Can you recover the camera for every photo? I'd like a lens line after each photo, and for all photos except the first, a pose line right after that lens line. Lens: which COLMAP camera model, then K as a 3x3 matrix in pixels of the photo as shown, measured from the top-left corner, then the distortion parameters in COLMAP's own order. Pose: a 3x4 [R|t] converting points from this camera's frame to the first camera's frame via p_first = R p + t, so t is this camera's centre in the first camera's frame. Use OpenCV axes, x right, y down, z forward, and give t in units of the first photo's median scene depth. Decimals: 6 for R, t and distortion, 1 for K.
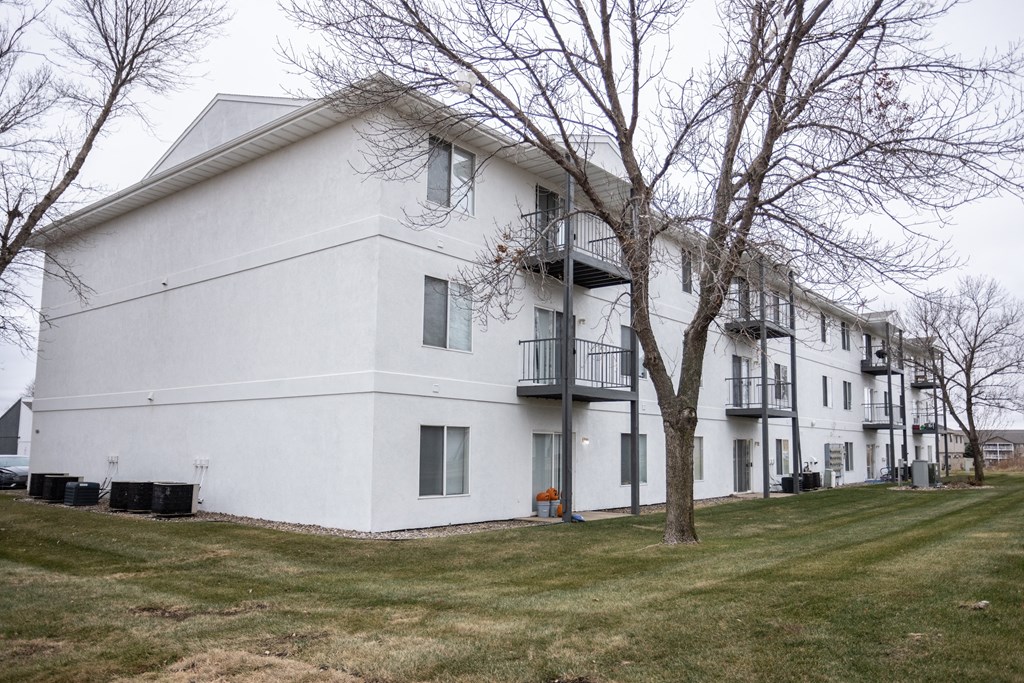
lens RADIAL K [[756.4, 0, 512.1], [0, 756.4, 371.5], [0, 0, 1]] dist [-0.000024, -0.123308]
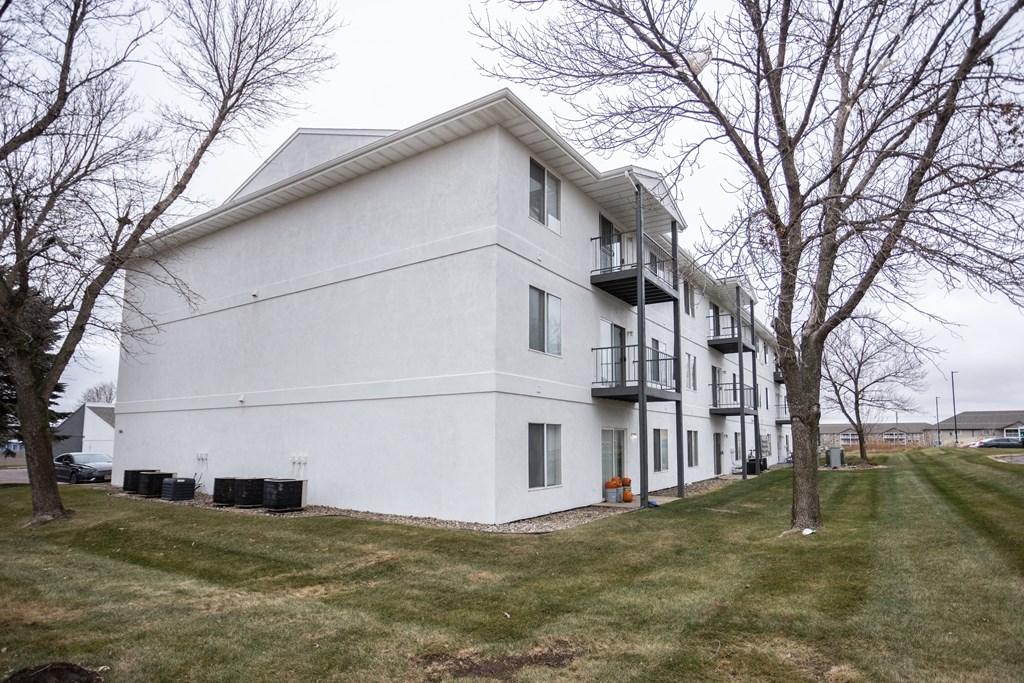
lens RADIAL K [[571.2, 0, 512.5], [0, 571.2, 392.9], [0, 0, 1]] dist [-0.100614, 0.000277]
pose [[0.993142, -0.001929, 0.116895, -0.217002], [0.000063, 0.999873, 0.015962, 0.013680], [-0.116911, -0.015845, 0.993016, 0.177508]]
